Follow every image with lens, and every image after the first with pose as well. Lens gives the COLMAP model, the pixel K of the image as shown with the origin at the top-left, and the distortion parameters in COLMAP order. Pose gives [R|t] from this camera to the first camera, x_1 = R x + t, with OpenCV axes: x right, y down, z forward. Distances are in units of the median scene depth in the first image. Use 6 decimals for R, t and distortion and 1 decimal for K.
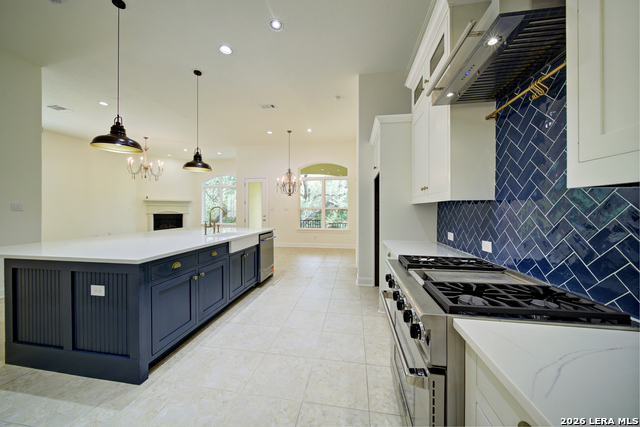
lens RADIAL K [[222.6, 0, 319.3], [0, 222.6, 210.7], [0, 0, 1]] dist [-0.000339, -0.000640]
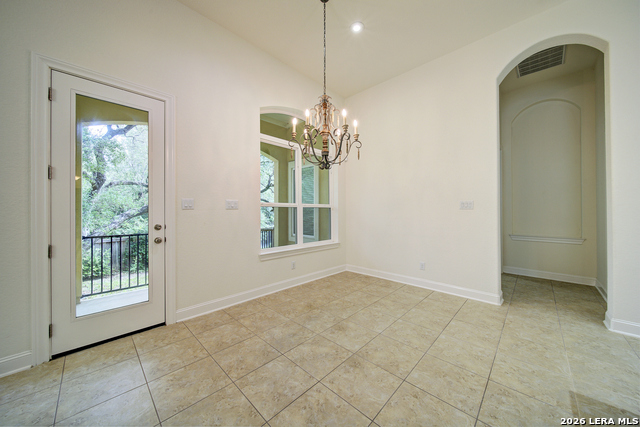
lens RADIAL K [[222.6, 0, 318.0], [0, 222.6, 211.3], [0, 0, 1]] dist [-0.000339, -0.000640]
pose [[0.581587, -0.000134, 0.813484, -0.875408], [0.004420, 0.999986, -0.002996, 0.010432], [-0.813472, 0.005338, 0.581579, 1.574163]]
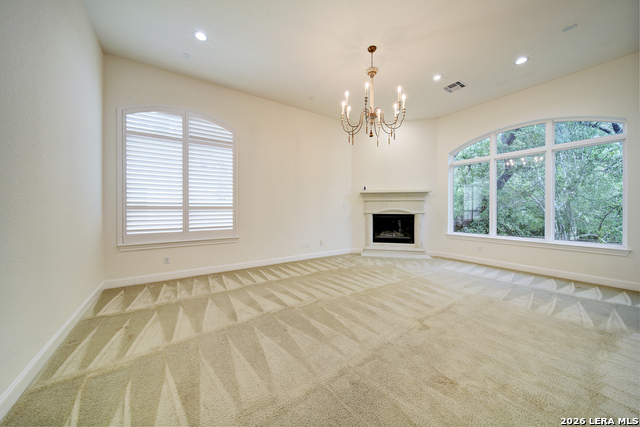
lens RADIAL K [[222.6, 0, 318.0], [0, 222.6, 210.1], [0, 0, 1]] dist [-0.000339, -0.000640]
pose [[0.684354, 0.001949, -0.729147, -1.126223], [-0.001641, 0.999998, 0.001133, 0.008799], [0.729148, 0.000421, 0.684356, 1.308005]]
